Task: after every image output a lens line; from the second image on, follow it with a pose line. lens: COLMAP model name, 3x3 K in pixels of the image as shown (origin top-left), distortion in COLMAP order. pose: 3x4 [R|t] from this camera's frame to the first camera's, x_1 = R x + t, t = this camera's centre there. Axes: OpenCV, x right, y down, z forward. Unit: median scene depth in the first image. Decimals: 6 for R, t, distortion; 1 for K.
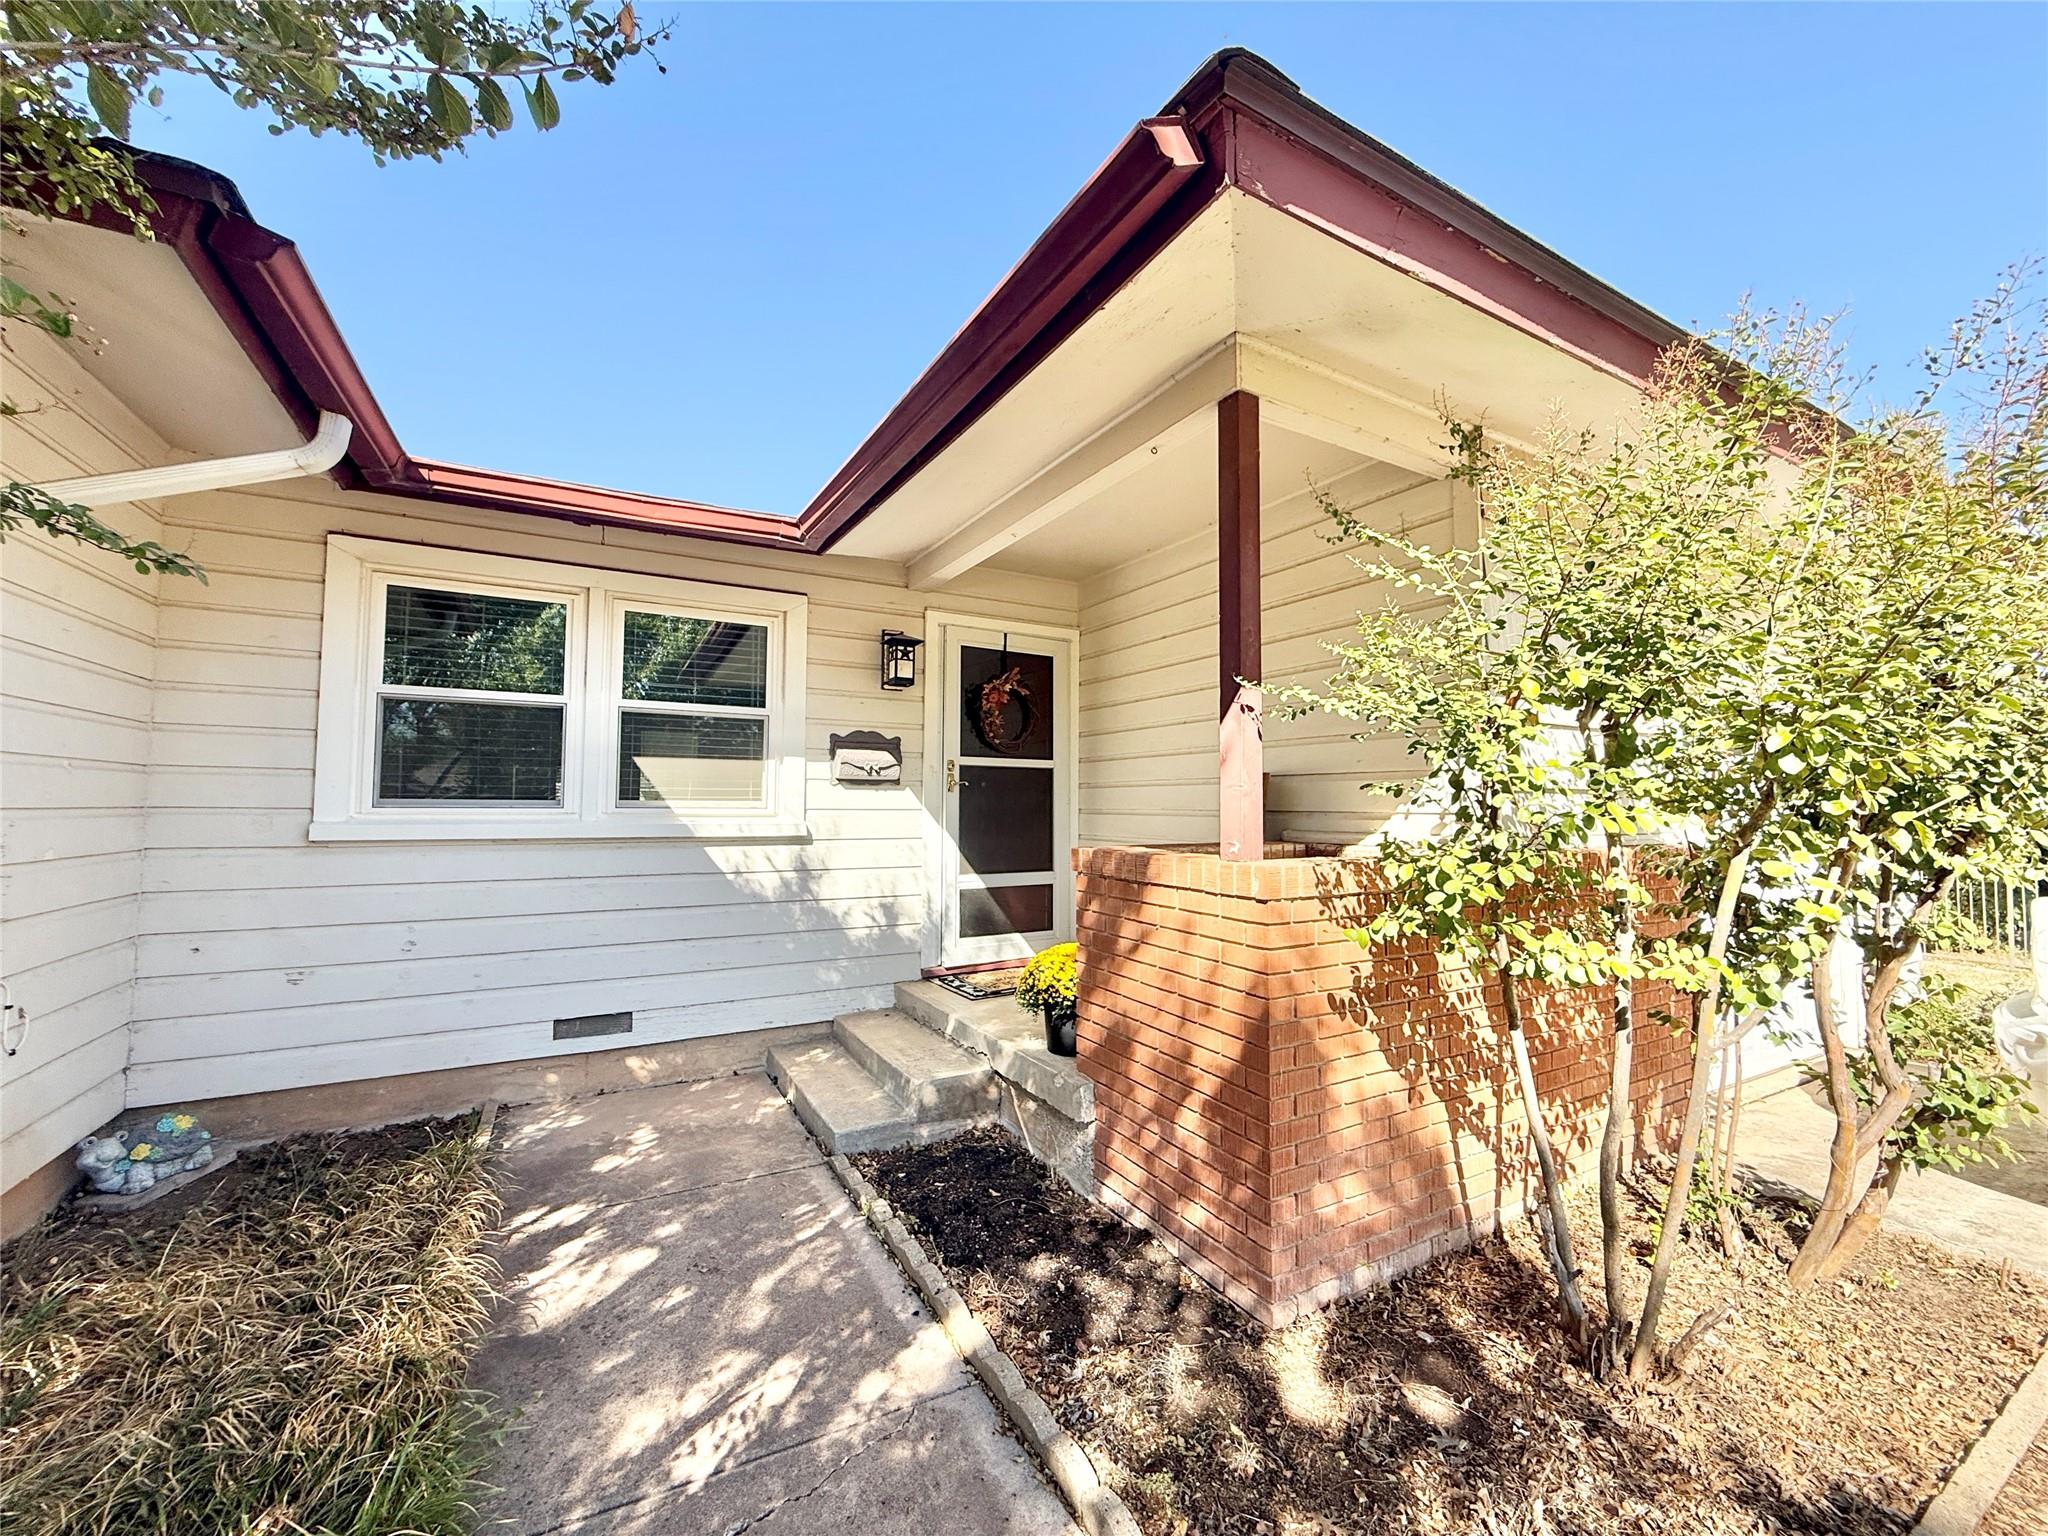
lens RADIAL K [[817.2, 0, 1017.3], [0, 817.2, 767.8], [0, 0, 1]] dist [-0.000169, 0.000089]
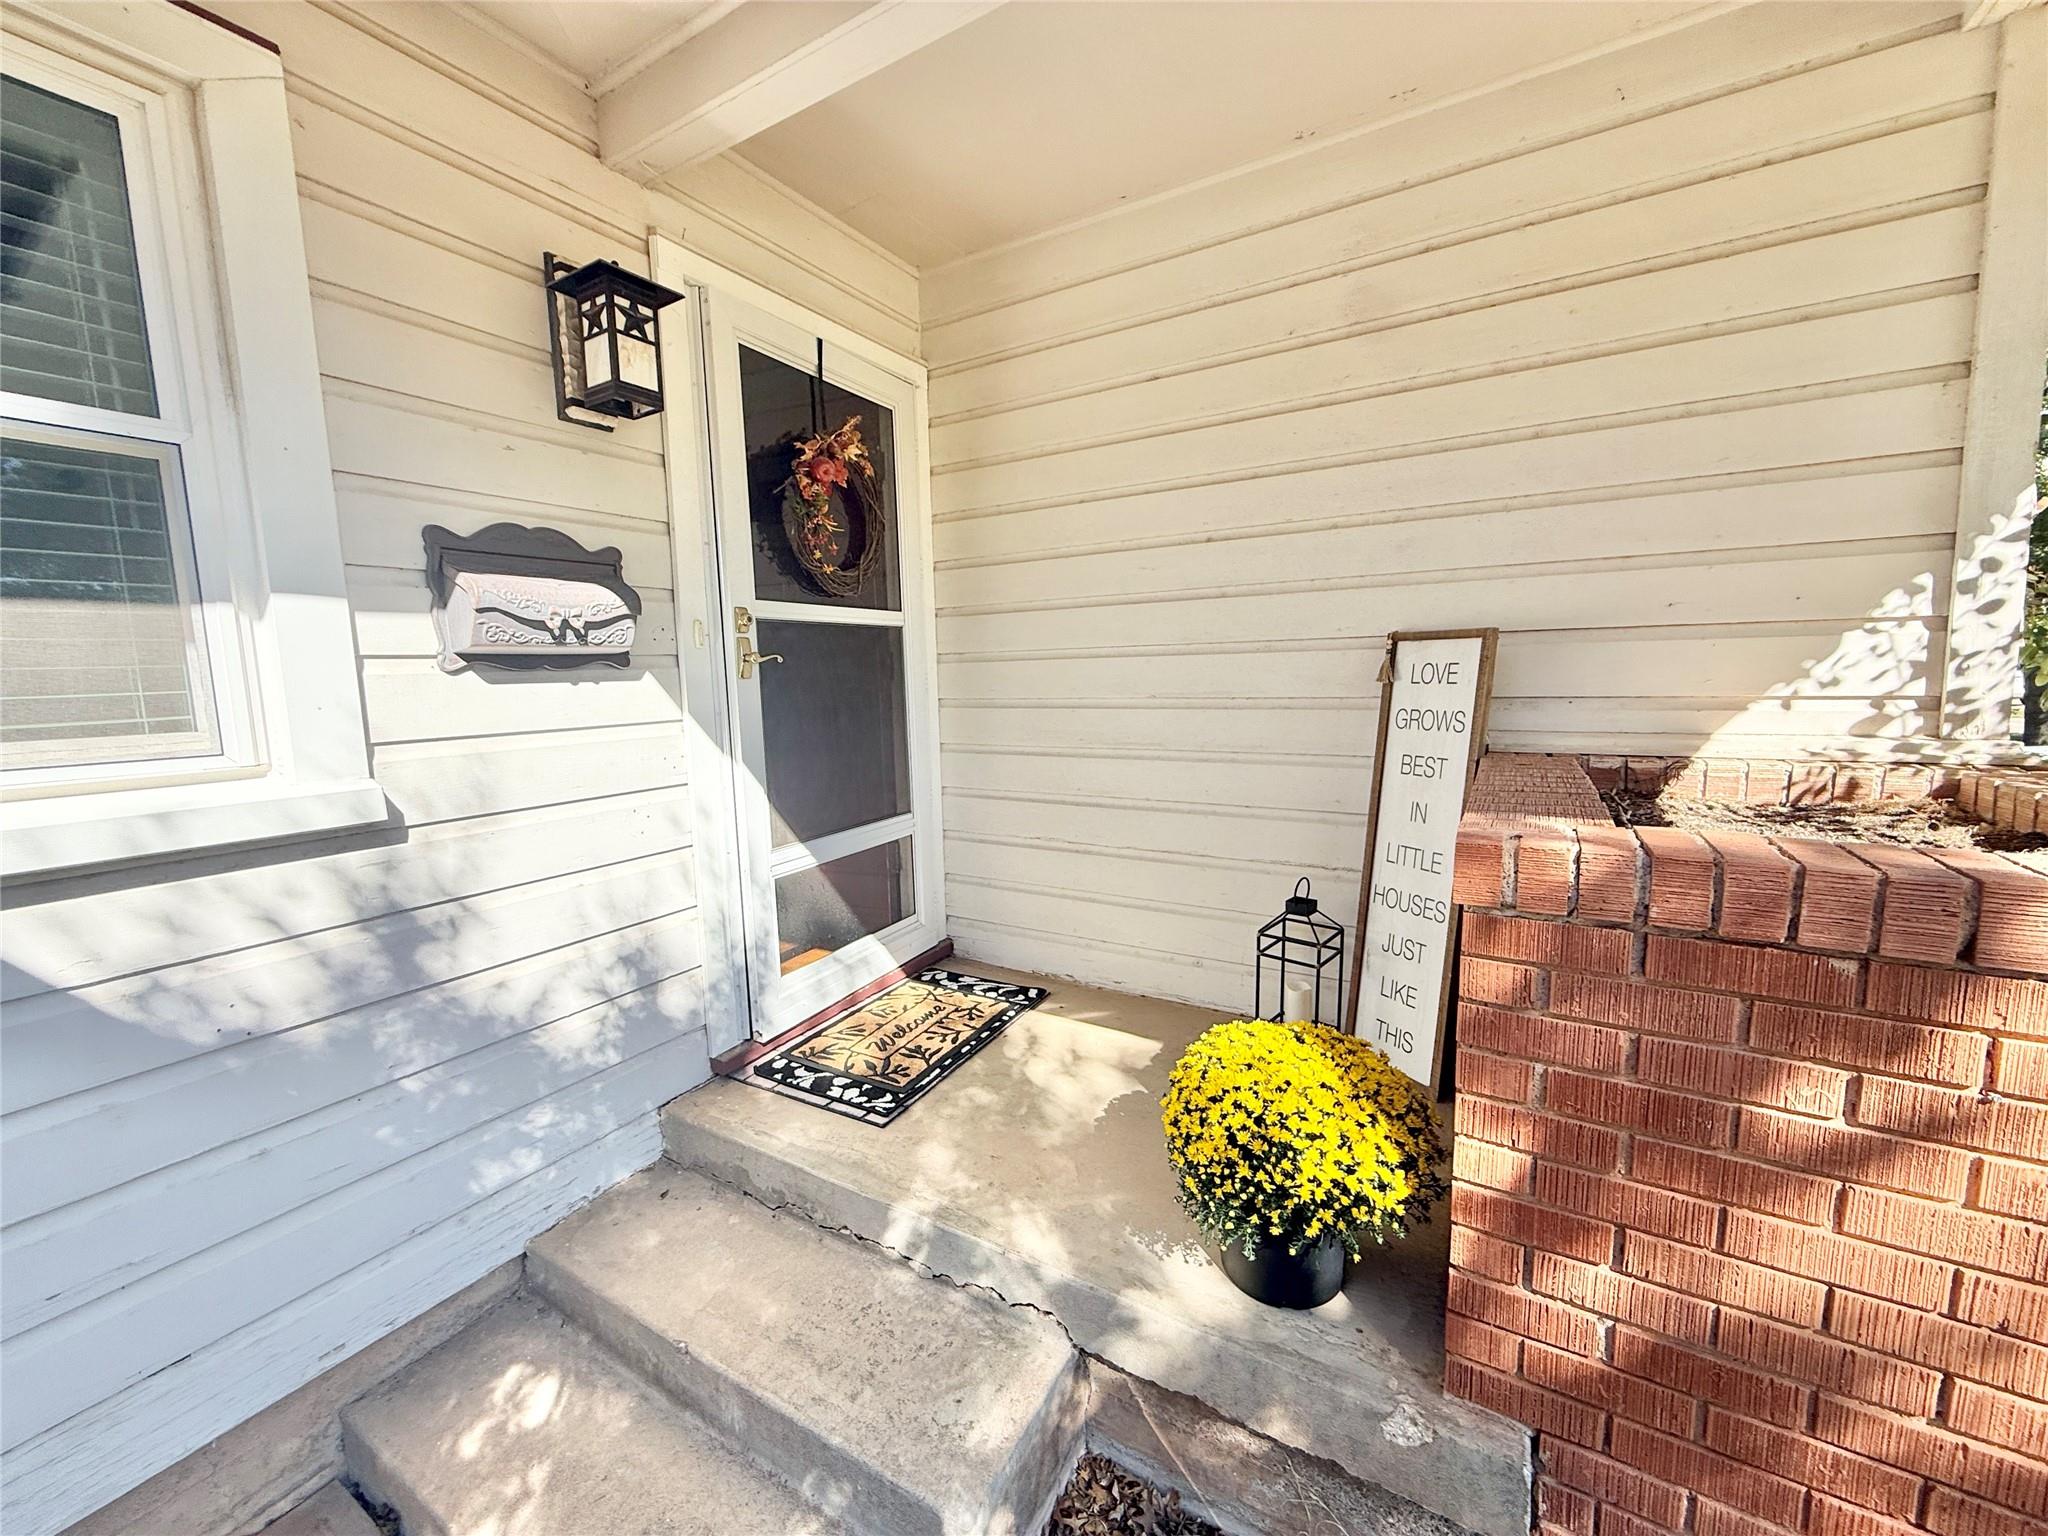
lens RADIAL K [[817.2, 0, 1017.3], [0, 817.2, 767.8], [0, 0, 1]] dist [-0.000169, 0.000089]
pose [[0.868727, -0.087640, 0.487475, -0.179257], [0.006752, 0.986225, 0.165274, 0.004370], [-0.495245, -0.140286, 0.857352, 0.532990]]
